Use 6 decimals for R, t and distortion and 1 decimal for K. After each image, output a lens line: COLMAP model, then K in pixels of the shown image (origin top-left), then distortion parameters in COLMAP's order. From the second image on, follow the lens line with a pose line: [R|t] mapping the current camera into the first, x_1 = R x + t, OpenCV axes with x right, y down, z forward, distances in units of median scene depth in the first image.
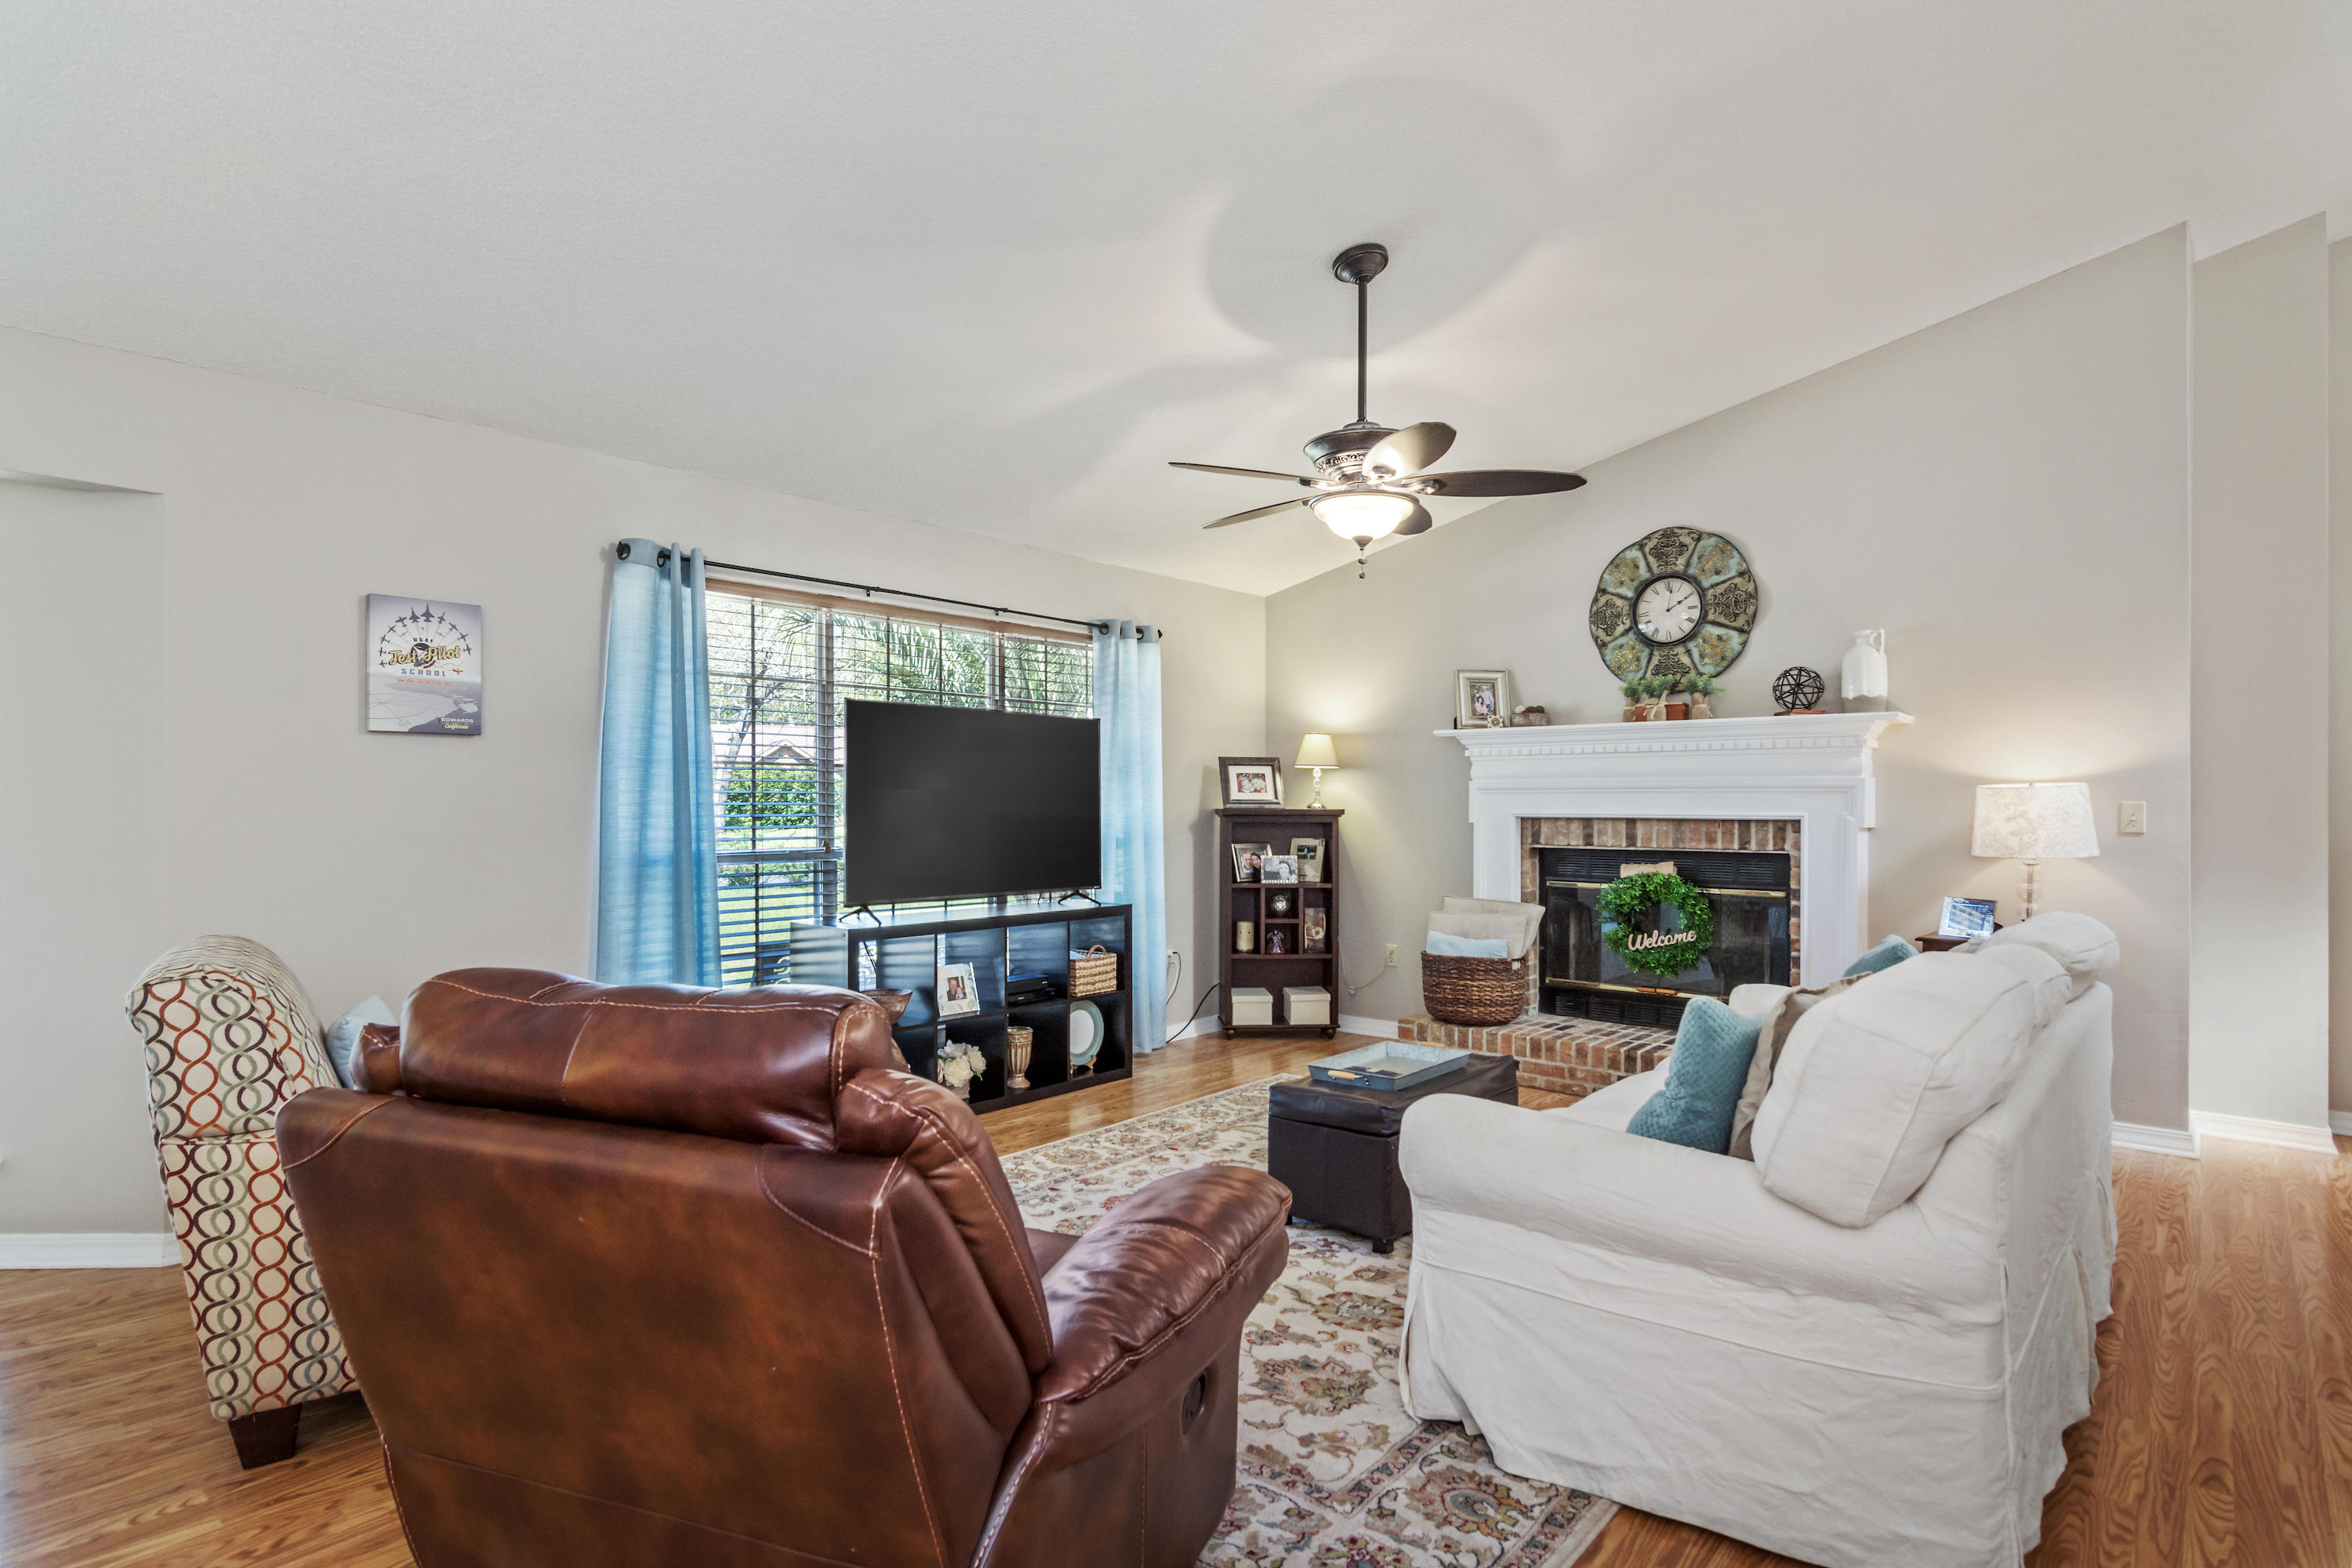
lens RADIAL K [[1219.4, 0, 1176.0], [0, 1219.4, 784.0], [0, 0, 1]] dist [-0.000613, 0.000402]
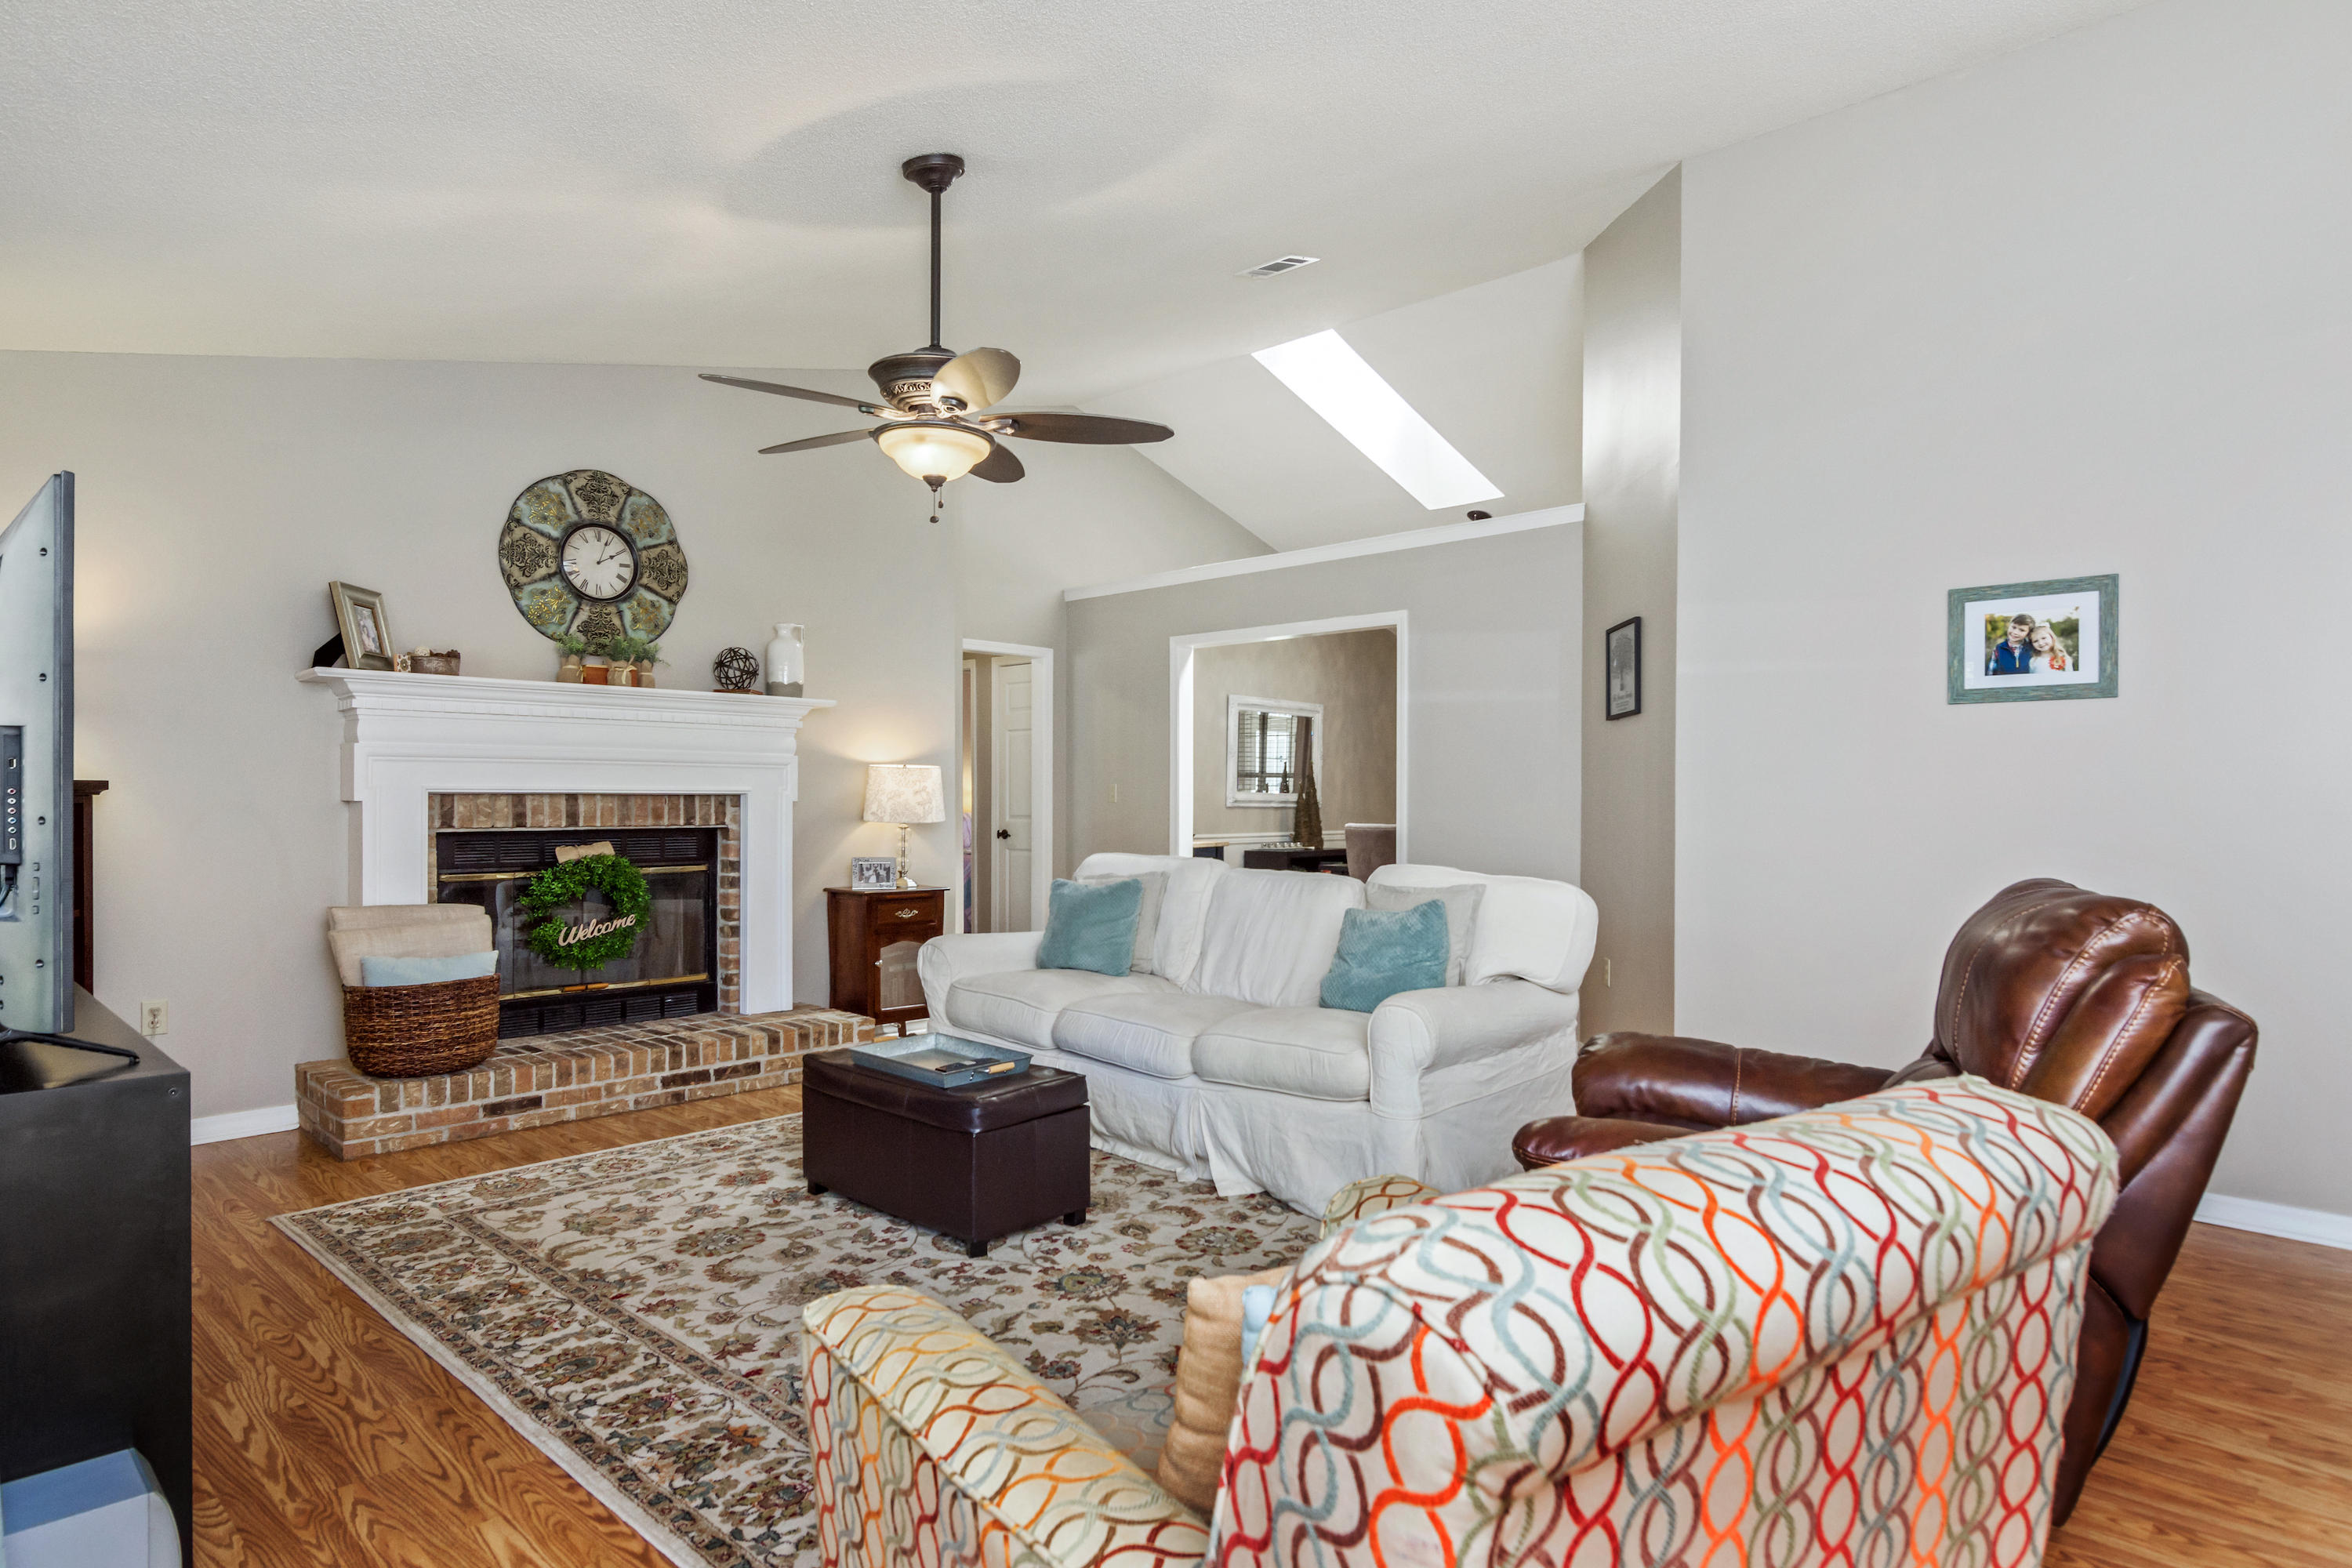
lens RADIAL K [[1307.2, 0, 1176.0], [0, 1307.2, 784.0], [0, 0, 1]] dist [0.001960, -0.000128]
pose [[0.042446, 0.005914, 0.999081, -0.544915], [-0.021728, 0.999751, -0.004995, 0.016515], [-0.998862, -0.021496, 0.042564, 0.531978]]
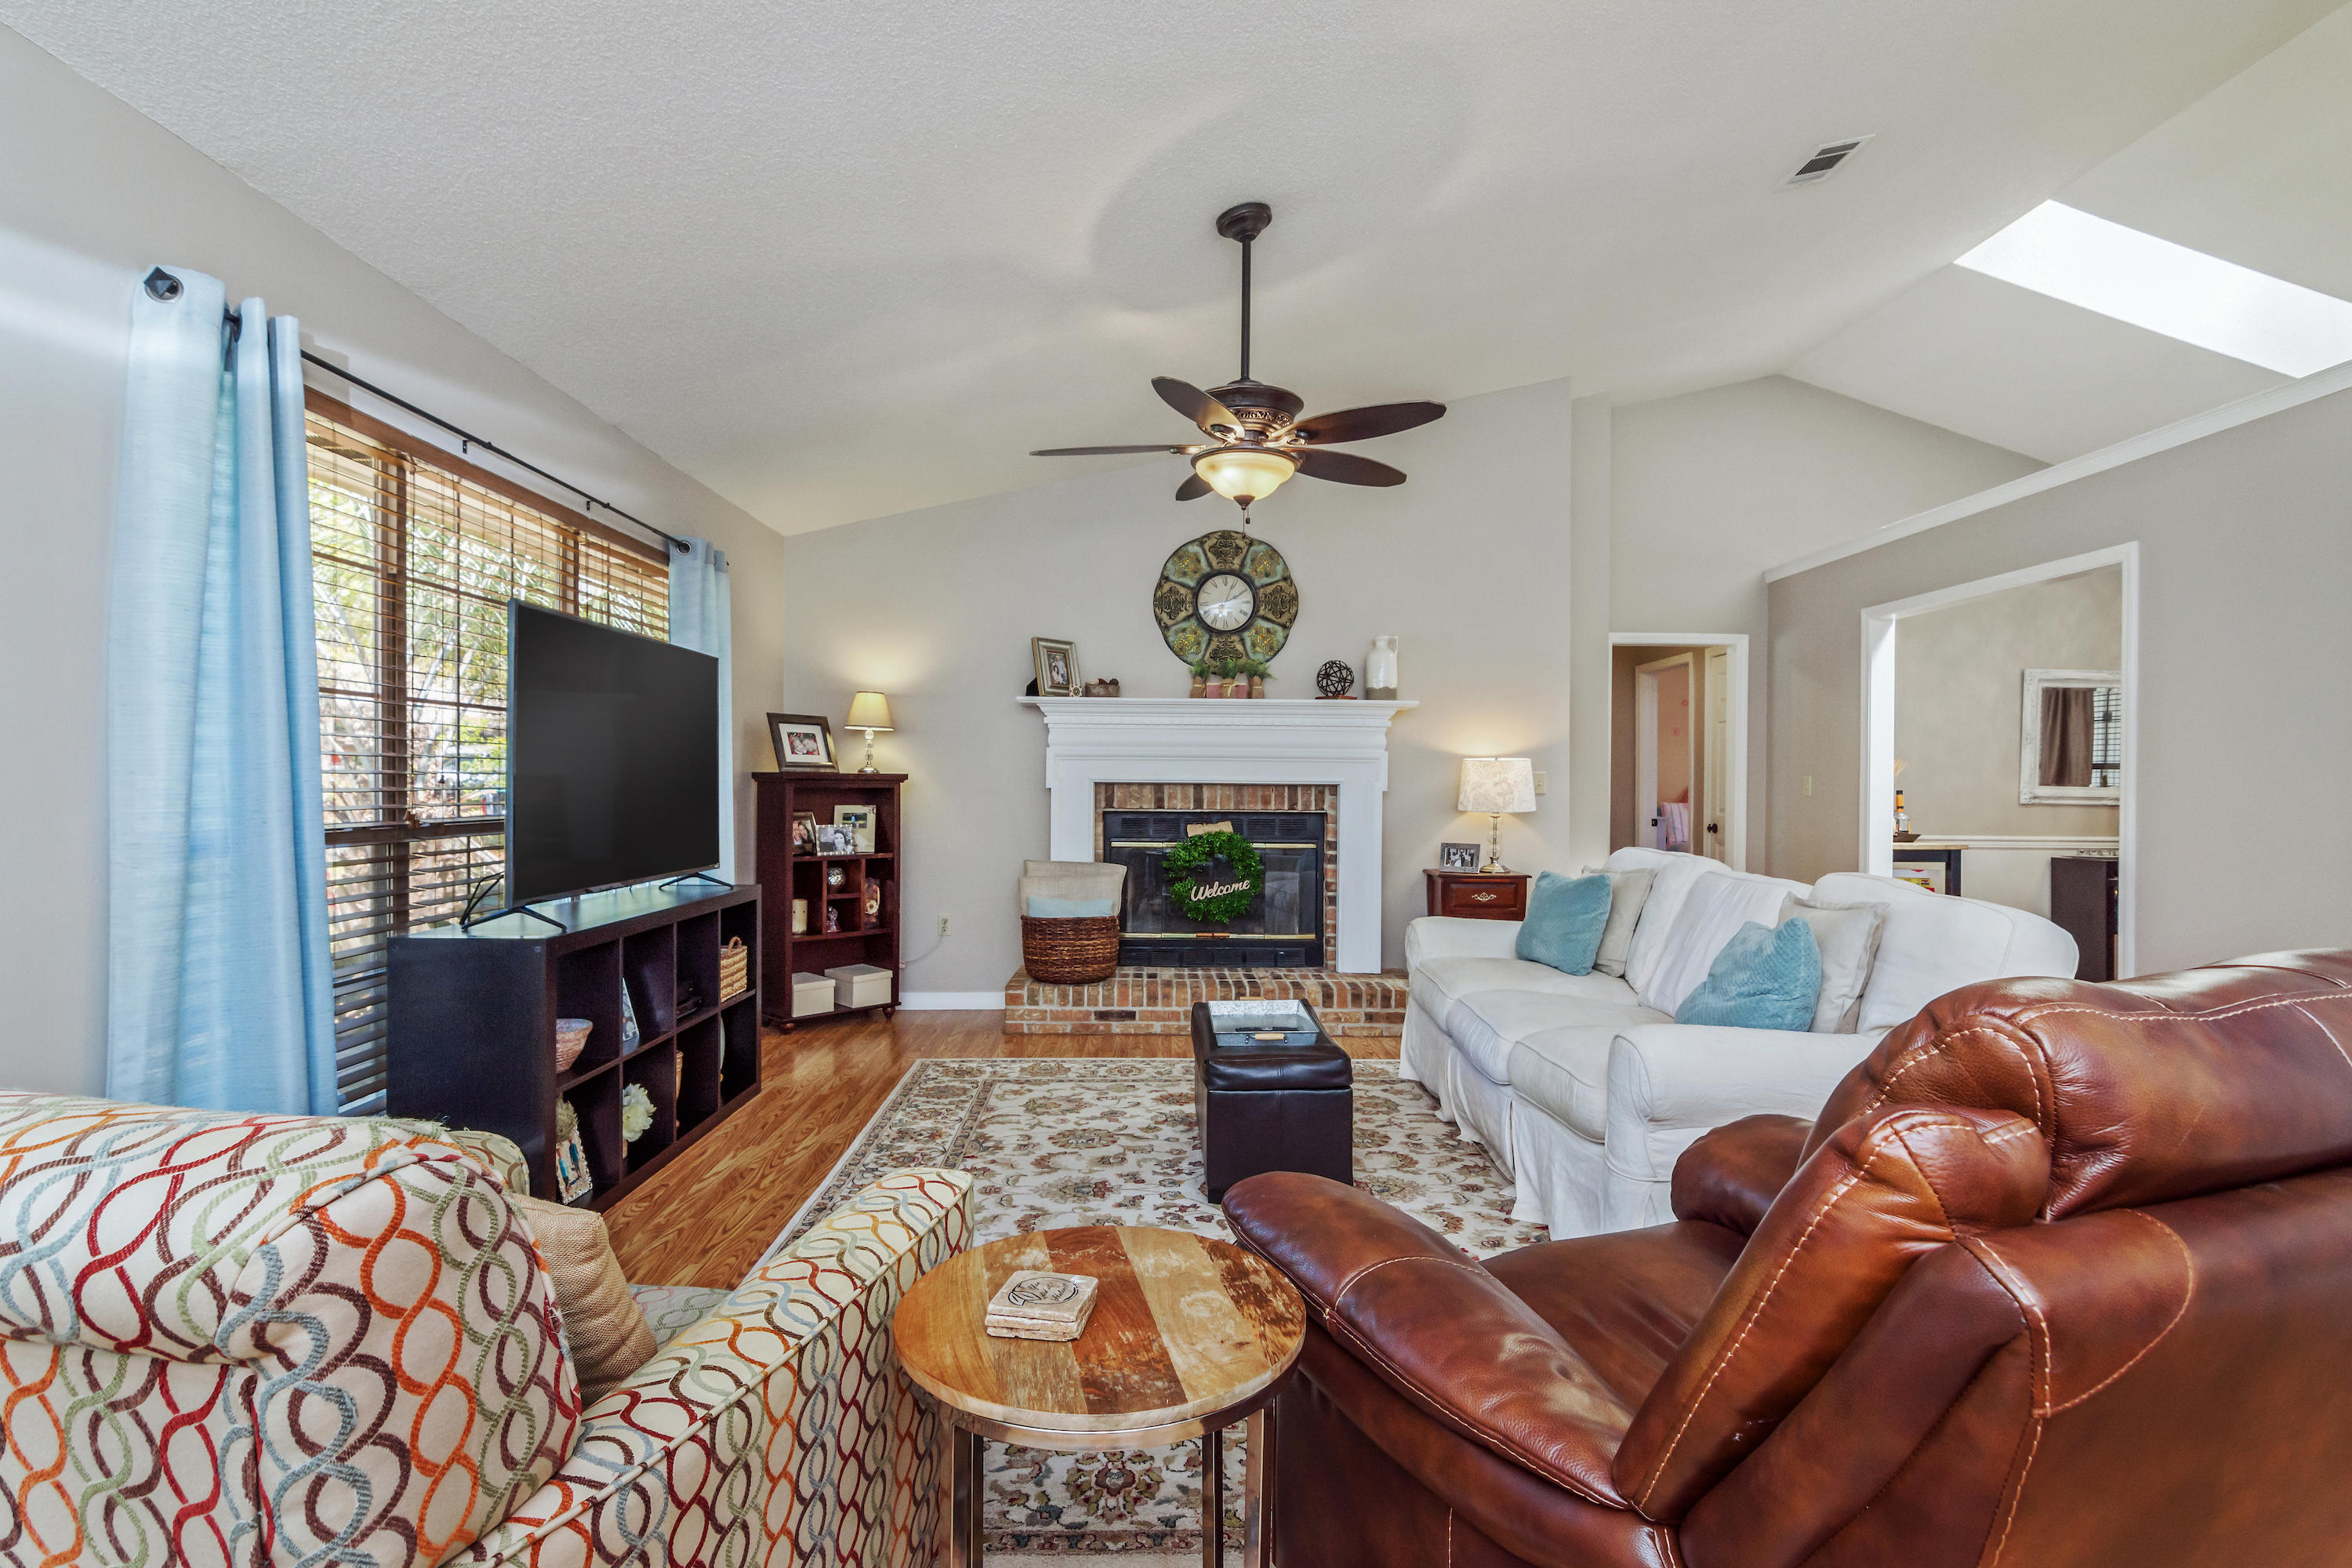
lens RADIAL K [[1137.2, 0, 1179.3], [0, 1137.2, 775.2], [0, 0, 1]] dist [-0.000465, -0.000462]
pose [[0.740230, 0.008982, 0.672294, -0.347622], [-0.018467, 0.999805, 0.006976, 0.013376], [-0.672100, -0.017579, 0.740252, 0.235695]]
